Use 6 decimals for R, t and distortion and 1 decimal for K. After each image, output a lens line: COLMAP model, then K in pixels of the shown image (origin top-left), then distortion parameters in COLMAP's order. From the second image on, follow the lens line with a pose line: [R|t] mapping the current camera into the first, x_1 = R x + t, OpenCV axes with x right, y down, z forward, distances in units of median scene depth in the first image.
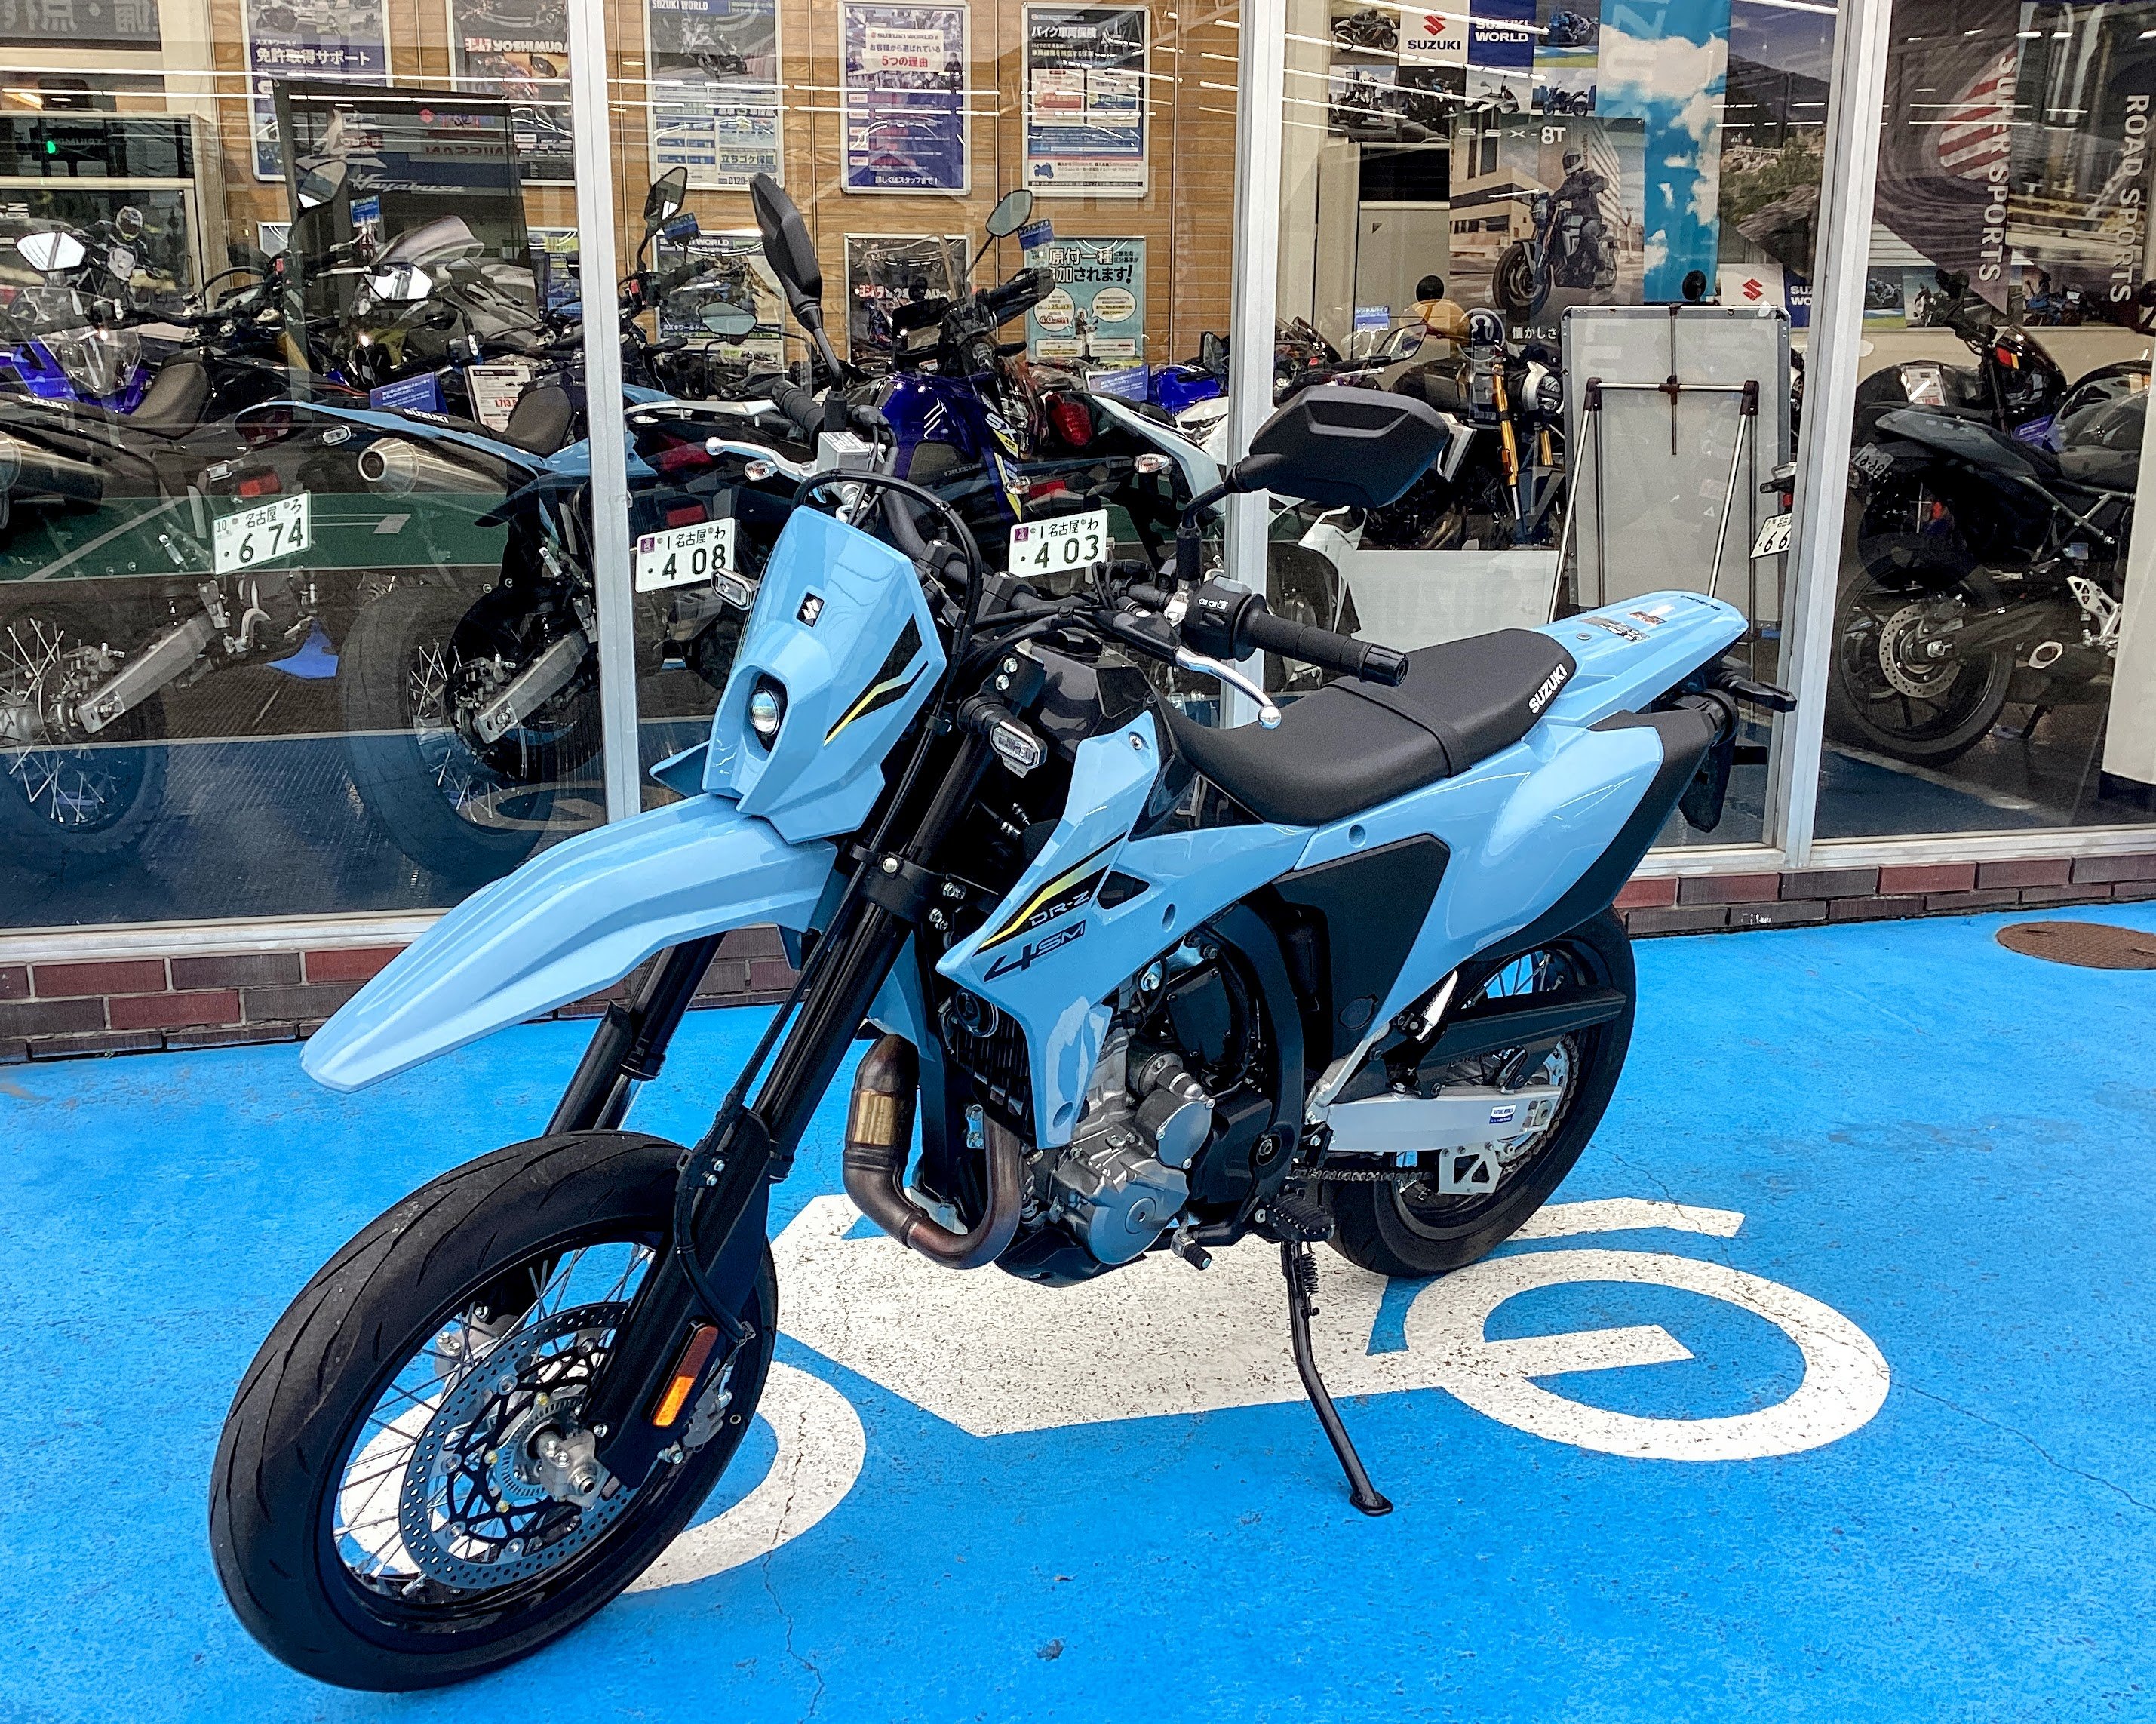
lens RADIAL K [[2292.6, 0, 1078.0], [0, 2292.6, 862.0], [0, 0, 1]] dist [0.172342, -0.320643]
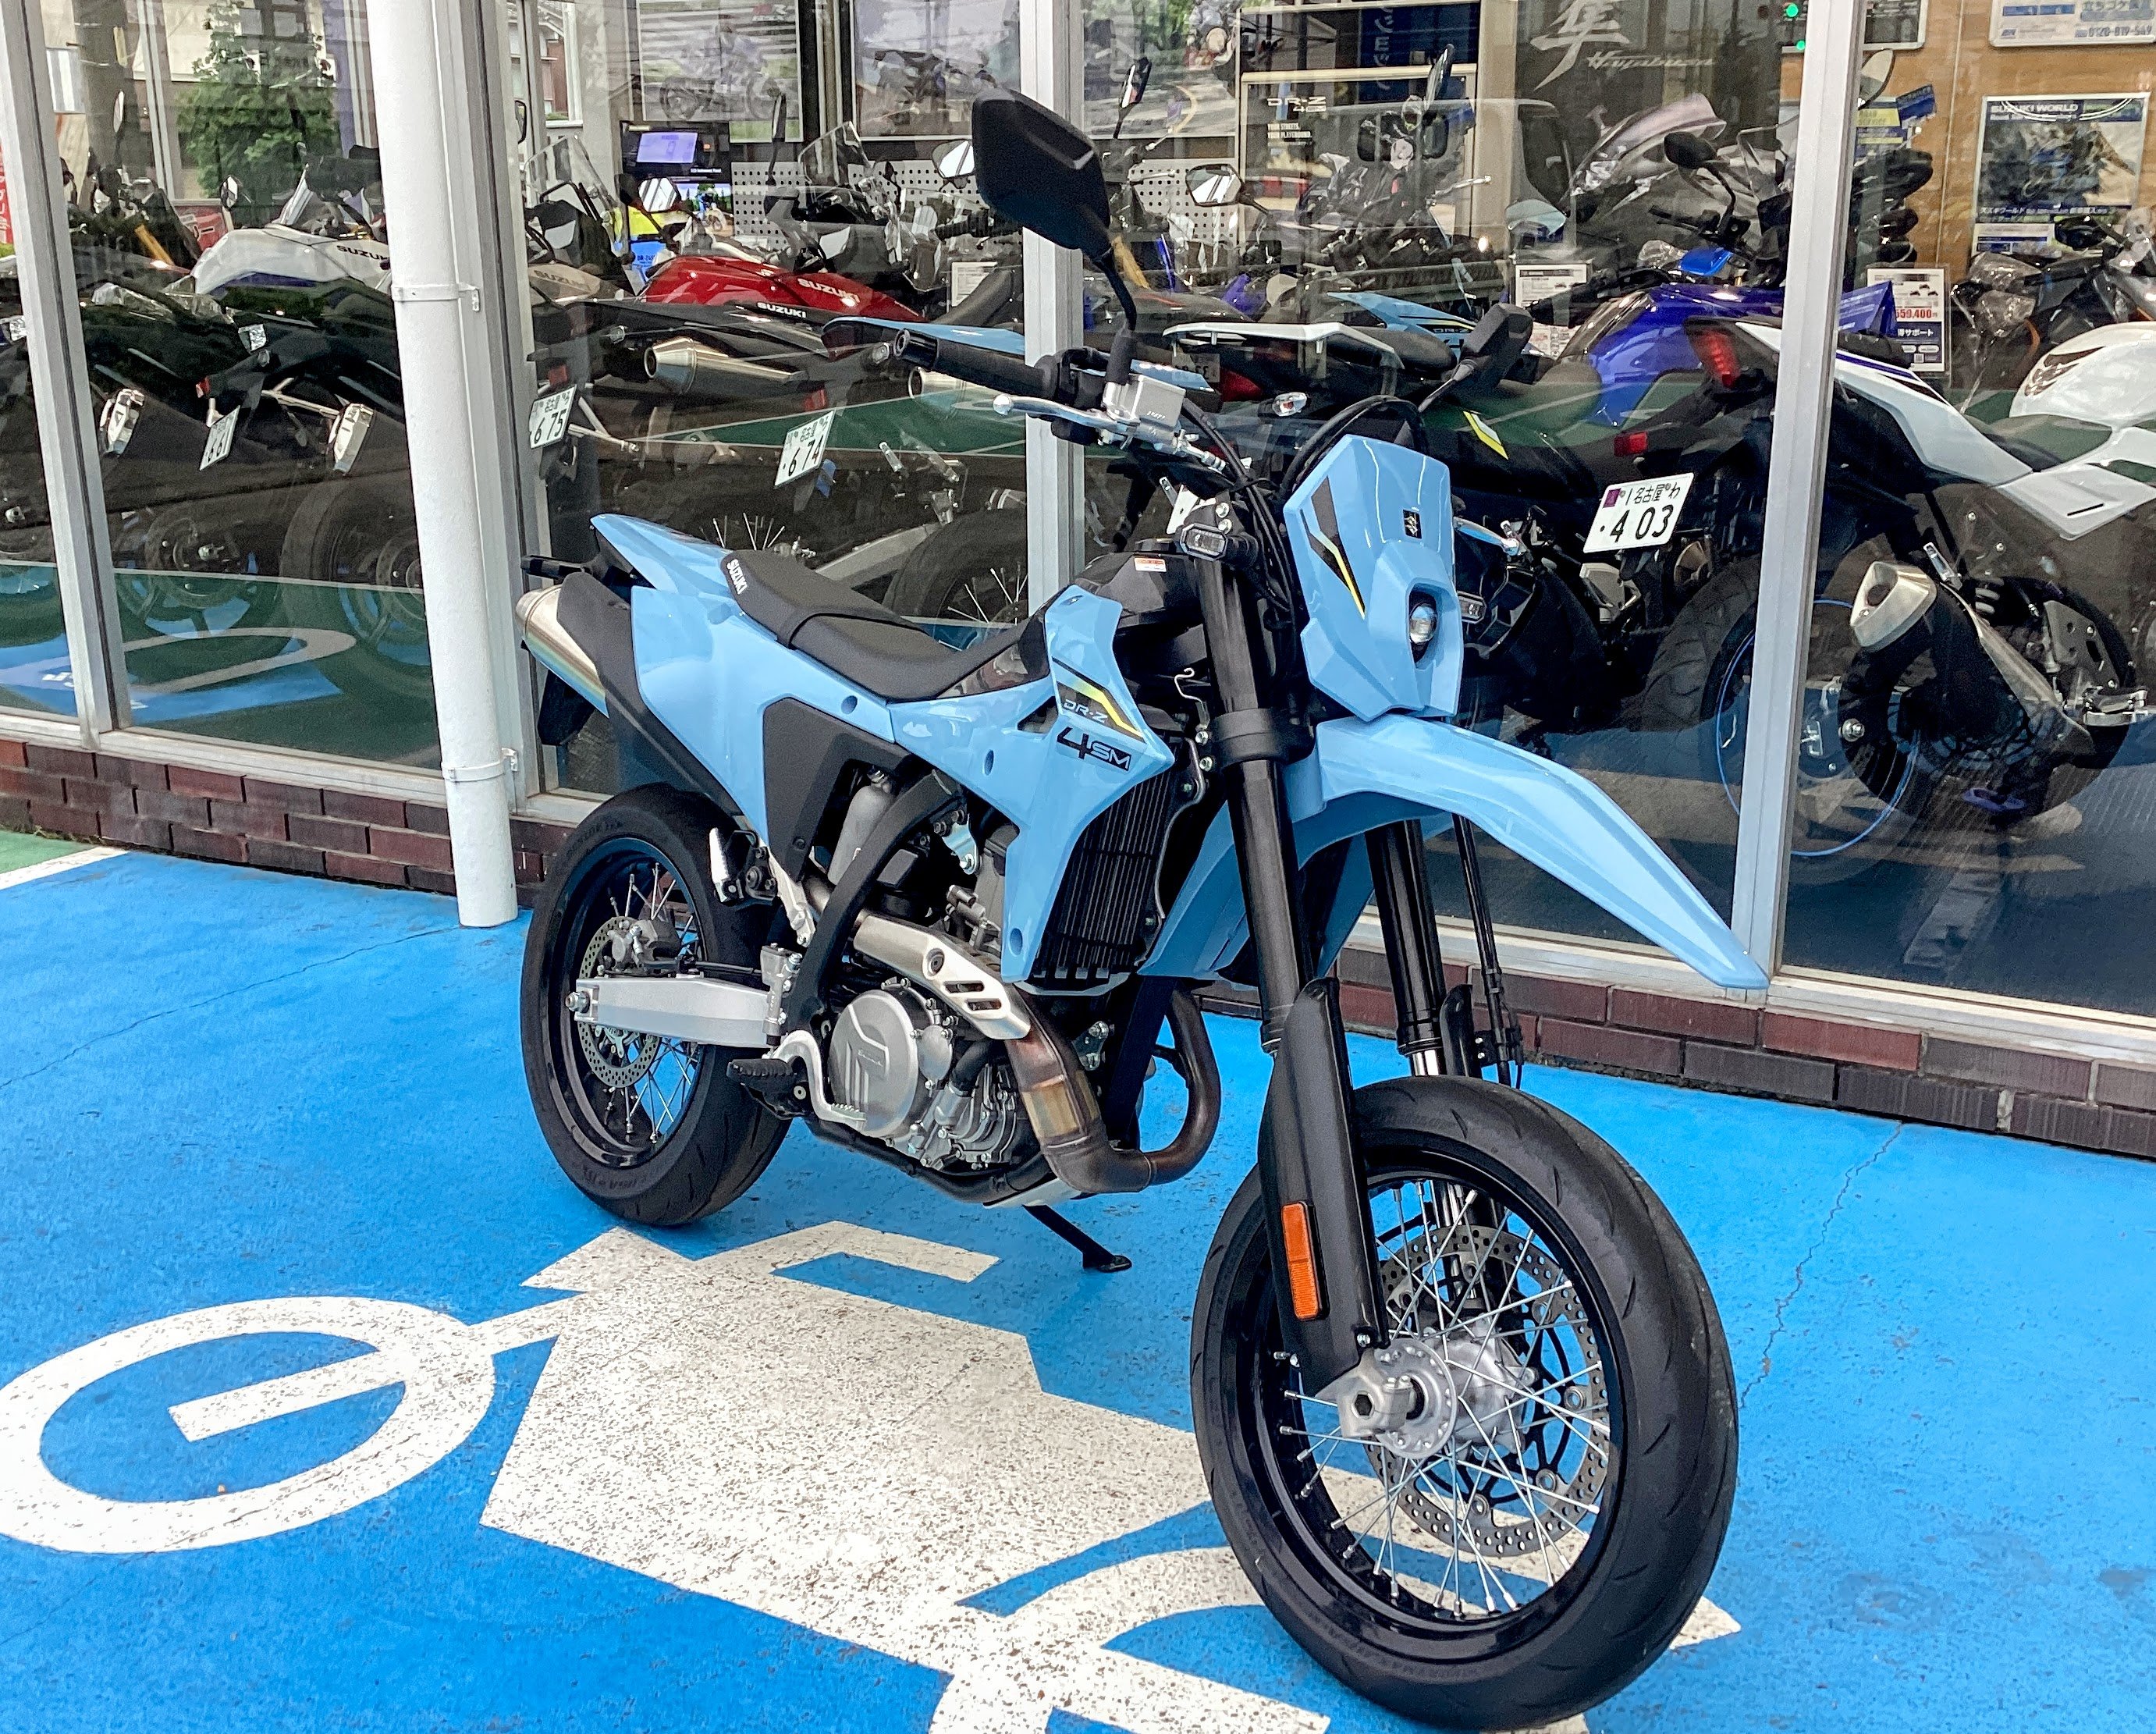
lens RADIAL K [[2362.3, 0, 1078.0], [0, 2362.3, 867.0], [0, 0, 1]] dist [0.190299, -0.304470]
pose [[0.766977, 0.175926, -0.617086, 0.184921], [-0.148714, 0.984233, 0.095760, -0.034240], [0.624203, 0.018324, 0.781047, 0.120125]]
